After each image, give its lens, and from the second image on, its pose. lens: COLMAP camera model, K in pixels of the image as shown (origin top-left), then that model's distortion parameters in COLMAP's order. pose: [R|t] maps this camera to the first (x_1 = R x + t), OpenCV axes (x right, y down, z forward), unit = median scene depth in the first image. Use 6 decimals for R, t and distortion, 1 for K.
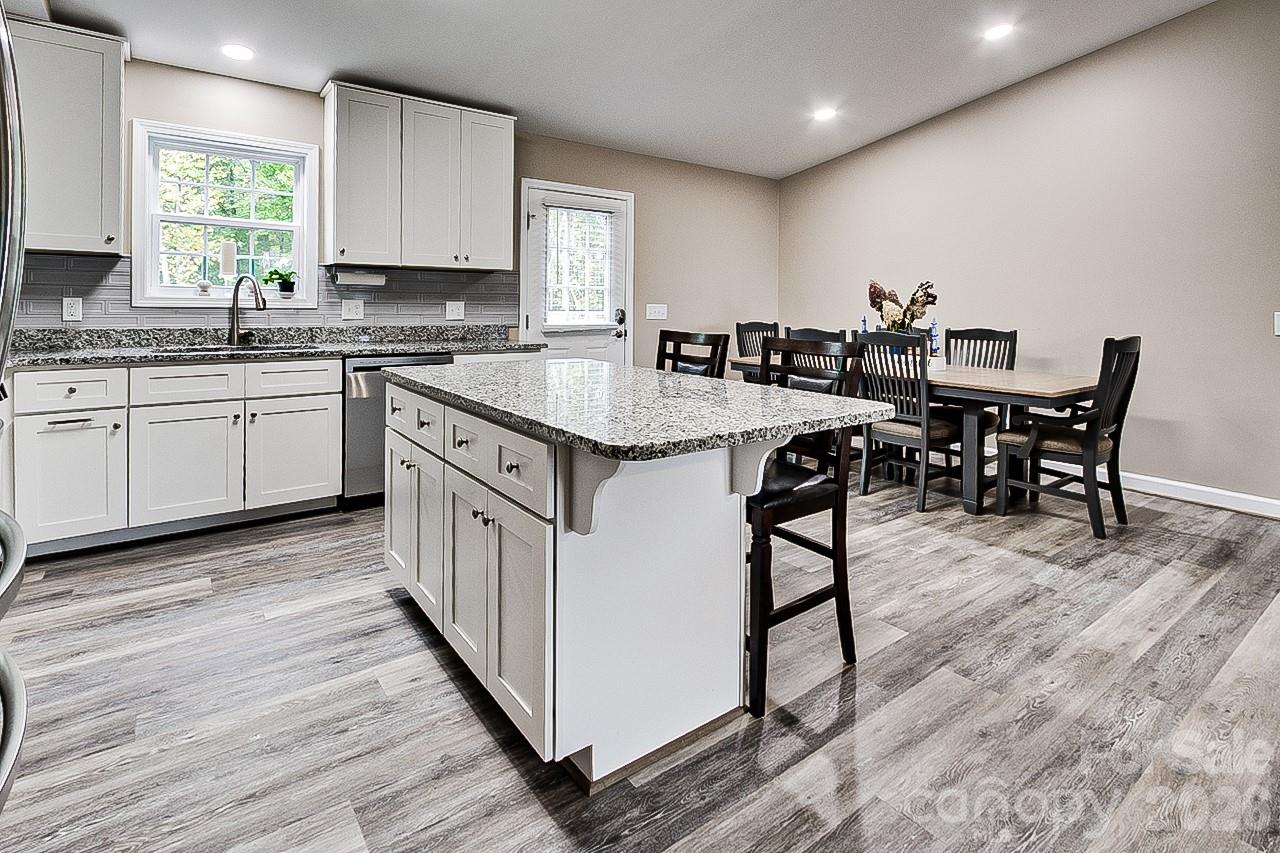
lens RADIAL K [[623.5, 0, 619.2], [0, 623.5, 310.9], [0, 0, 1]] dist [-0.000228, 0.000635]
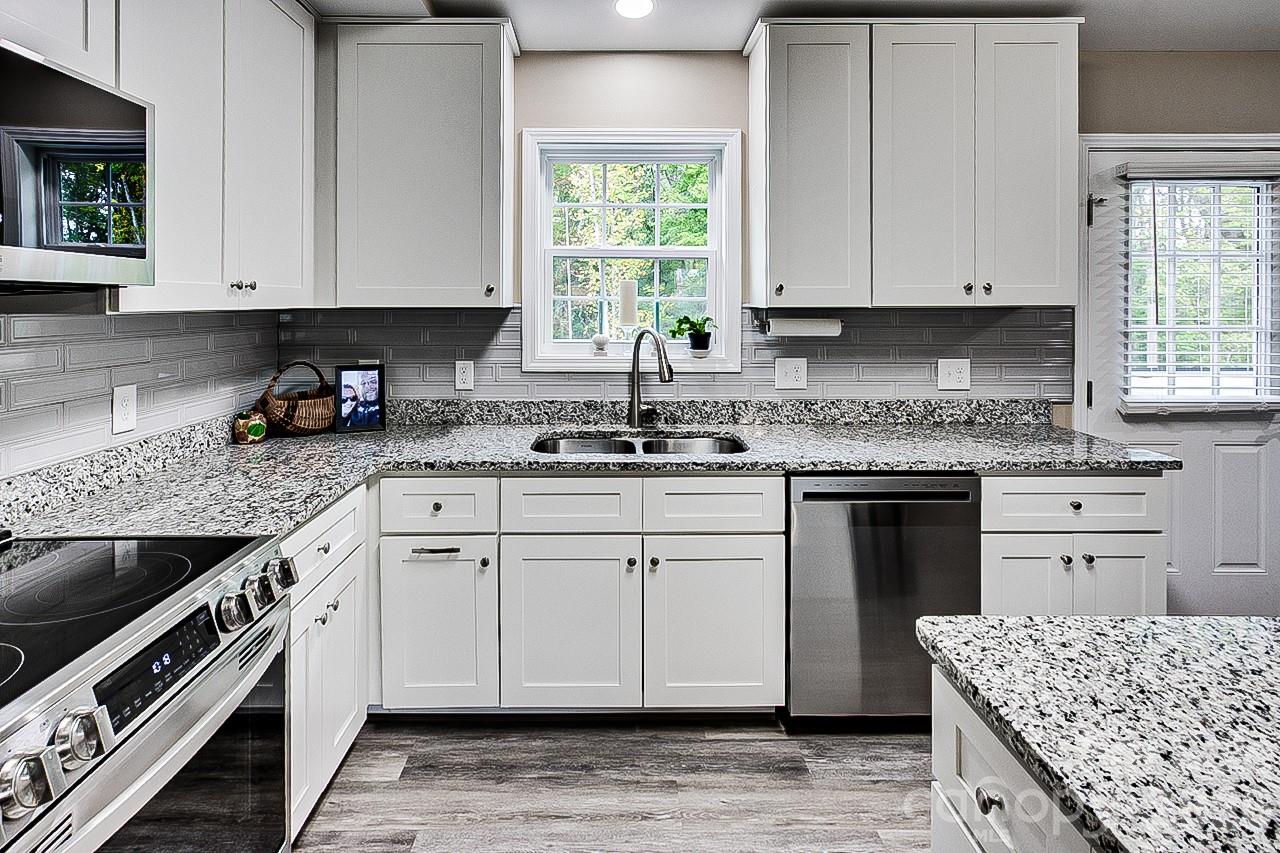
lens RADIAL K [[623.5, 0, 619.2], [0, 623.5, 310.9], [0, 0, 1]] dist [-0.000228, 0.000635]
pose [[0.815442, -0.004490, -0.578821, -0.217403], [0.004860, 0.999988, -0.000910, -0.074701], [0.578818, -0.002071, 0.815454, 0.405592]]
